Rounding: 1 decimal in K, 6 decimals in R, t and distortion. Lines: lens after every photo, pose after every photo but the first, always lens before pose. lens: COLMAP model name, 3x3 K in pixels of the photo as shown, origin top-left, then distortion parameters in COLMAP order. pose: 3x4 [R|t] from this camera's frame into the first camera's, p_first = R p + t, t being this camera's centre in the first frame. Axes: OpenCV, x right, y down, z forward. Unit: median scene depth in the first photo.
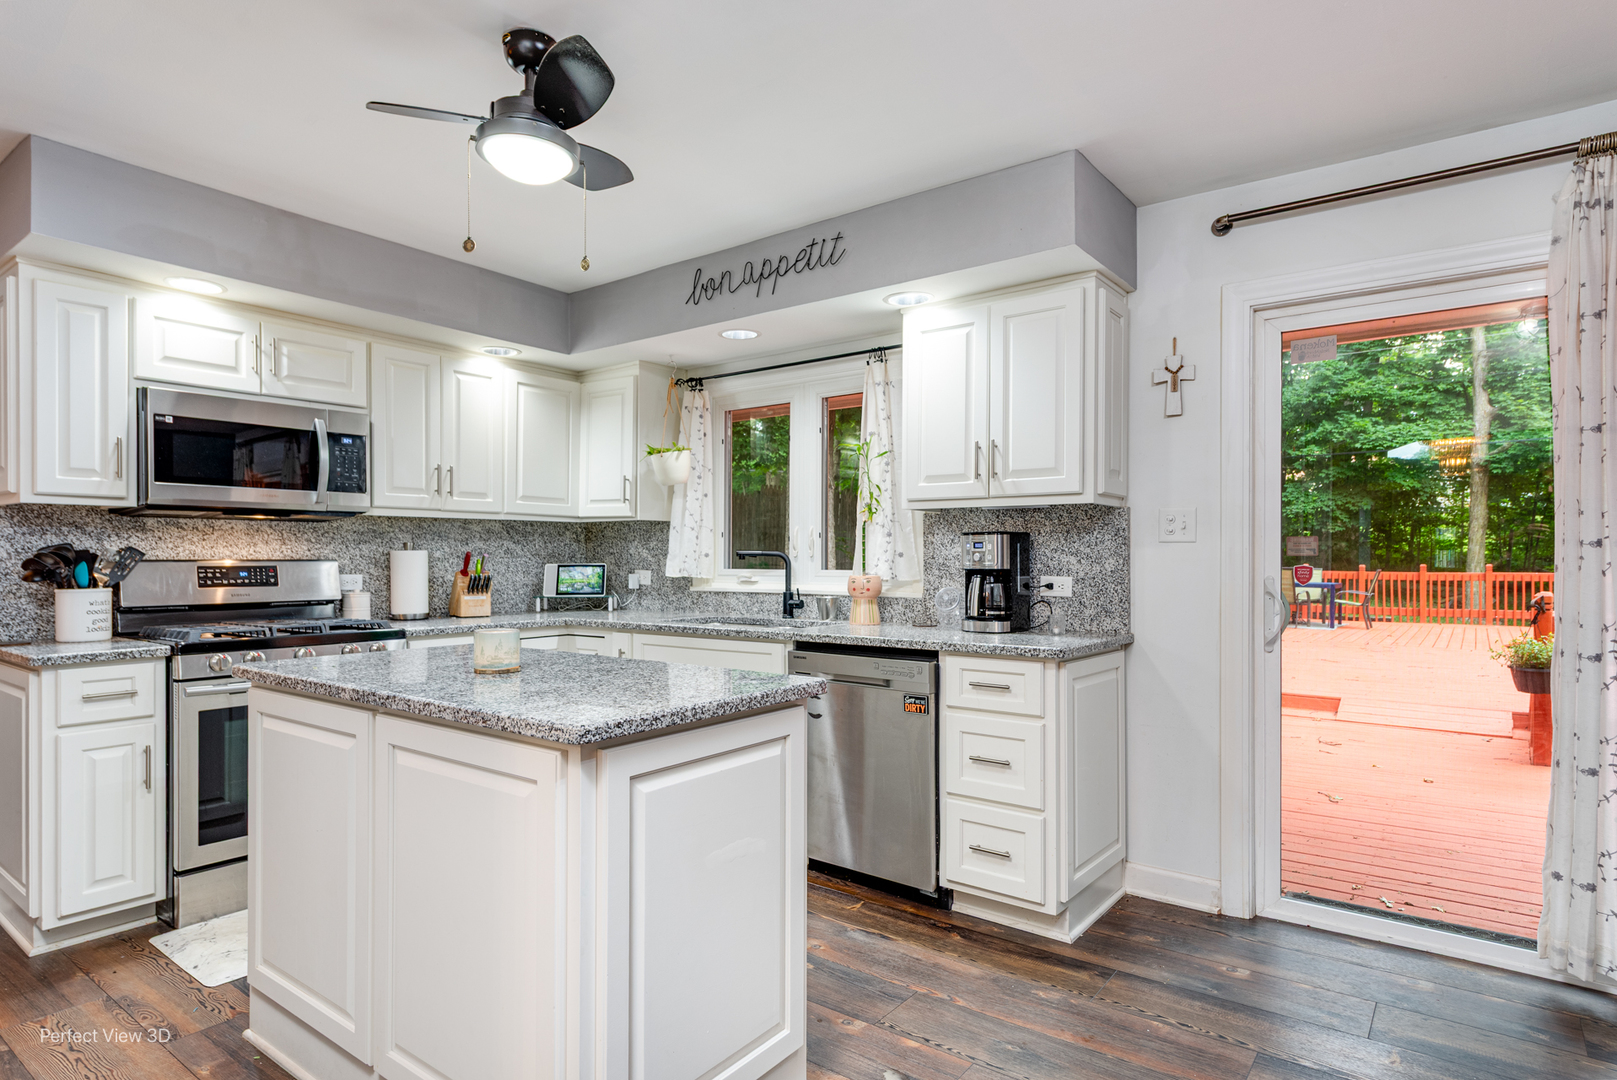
lens RADIAL K [[903.5, 0, 793.6], [0, 903.5, 555.8], [0, 0, 1]] dist [0.008177, -0.000256]
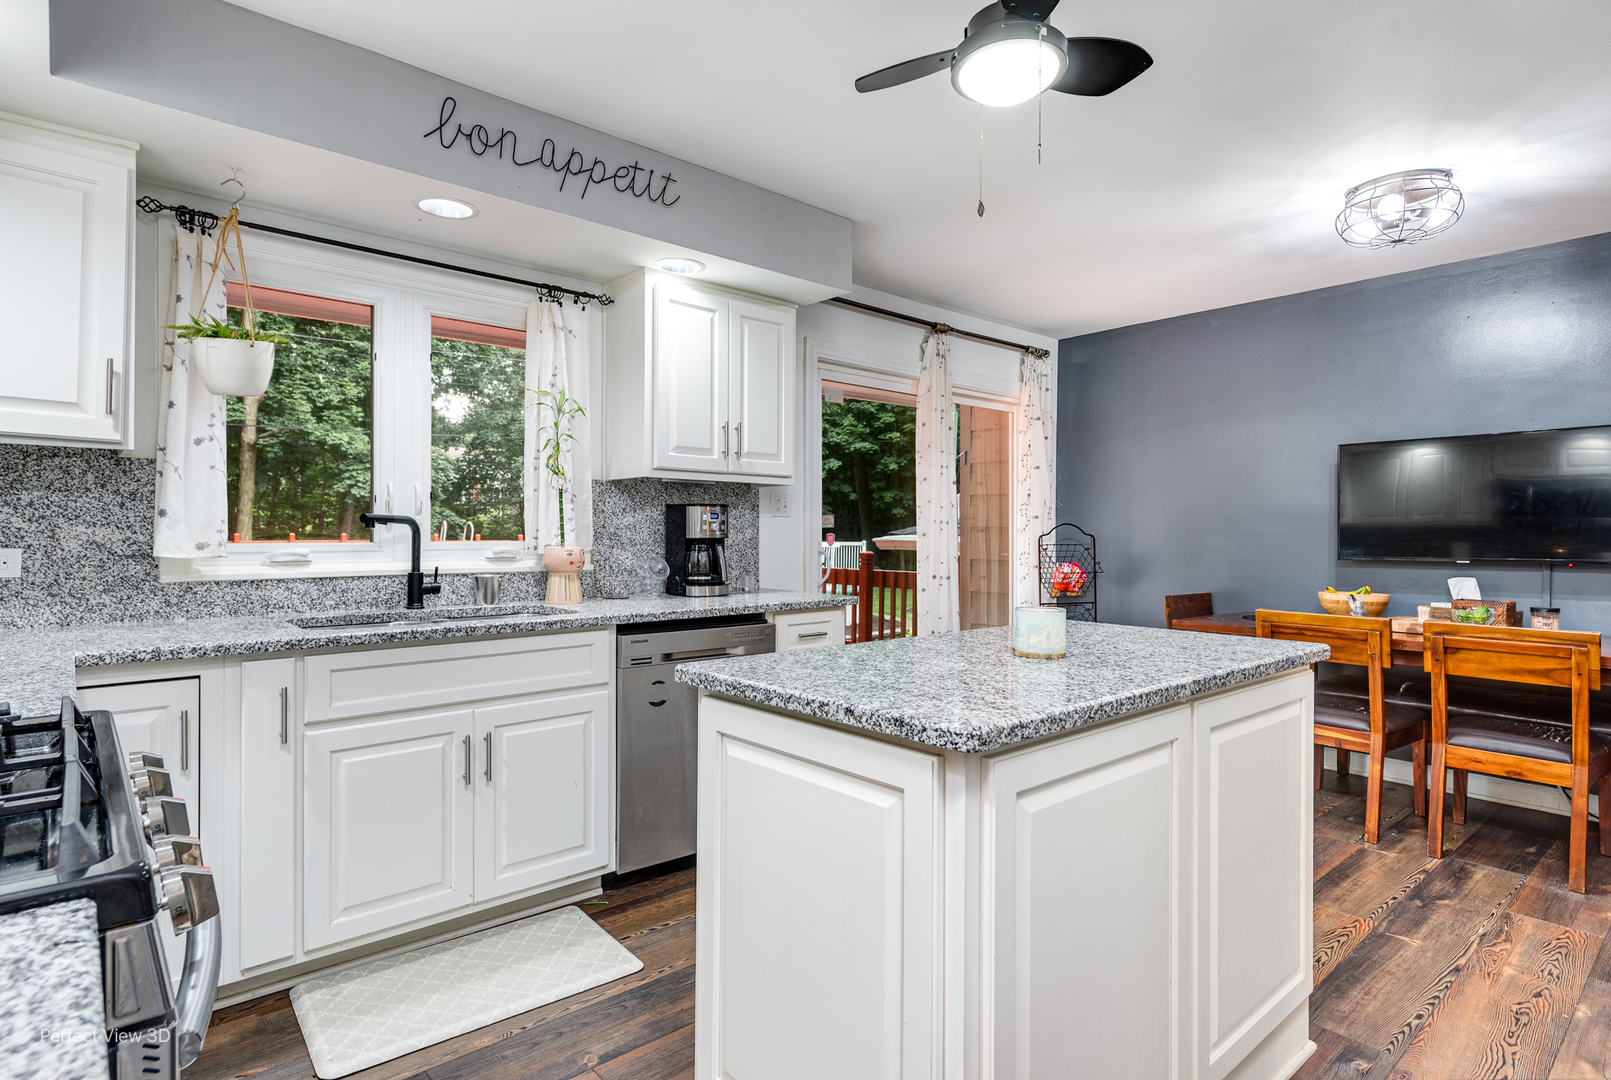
lens RADIAL K [[843.3, 0, 806.4], [0, 843.3, 526.8], [0, 0, 1]] dist [0.001398, 0.000135]
pose [[0.180621, 0.009107, 0.983511, -0.680970], [-0.002913, 0.999958, -0.008724, 0.008904], [-0.983548, -0.001289, 0.180640, 0.627816]]
